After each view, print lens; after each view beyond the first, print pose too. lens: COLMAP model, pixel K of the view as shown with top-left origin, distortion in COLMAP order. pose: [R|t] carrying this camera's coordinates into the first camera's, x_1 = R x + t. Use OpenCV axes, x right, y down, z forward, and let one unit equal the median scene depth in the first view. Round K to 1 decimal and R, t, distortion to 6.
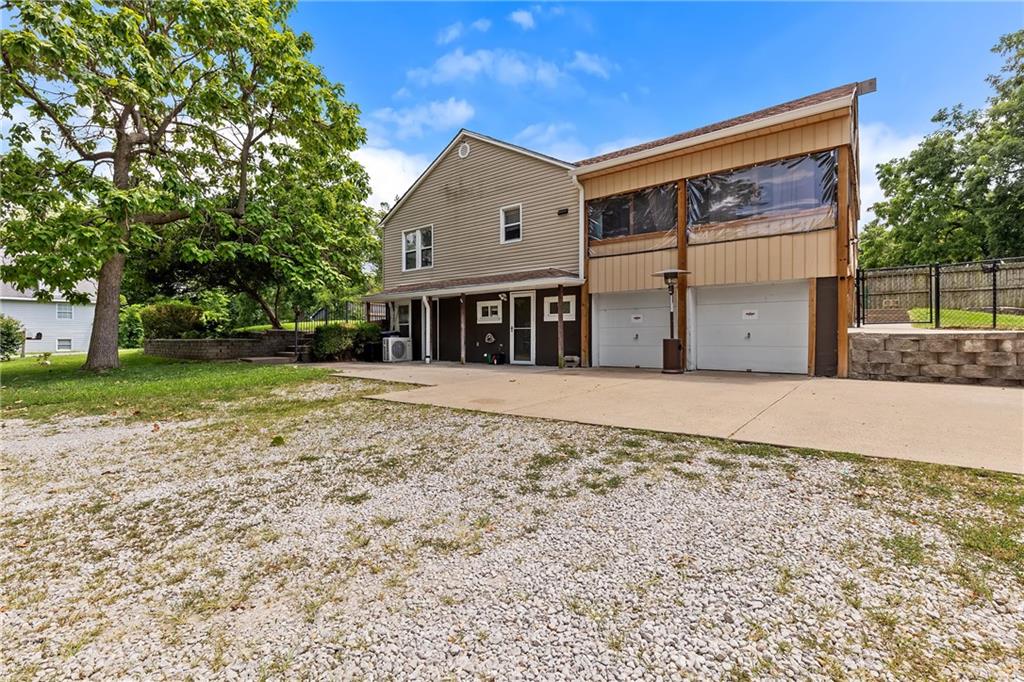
lens RADIAL K [[479.9, 0, 507.0], [0, 479.9, 343.2], [0, 0, 1]] dist [0.000886, 0.000117]
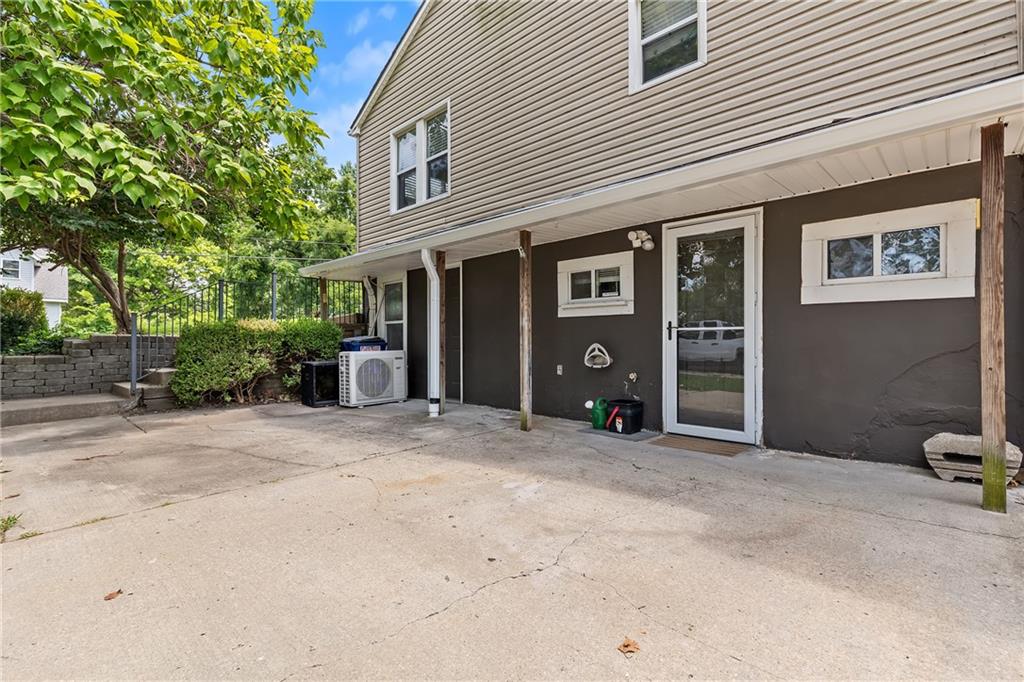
lens RADIAL K [[479.9, 0, 515.2], [0, 479.9, 340.1], [0, 0, 1]] dist [0.000886, 0.000117]
pose [[0.998542, -0.003631, -0.053863, -0.073761], [0.003024, 0.999931, -0.011347, -0.017535], [0.053901, 0.011168, 0.998484, 0.588965]]
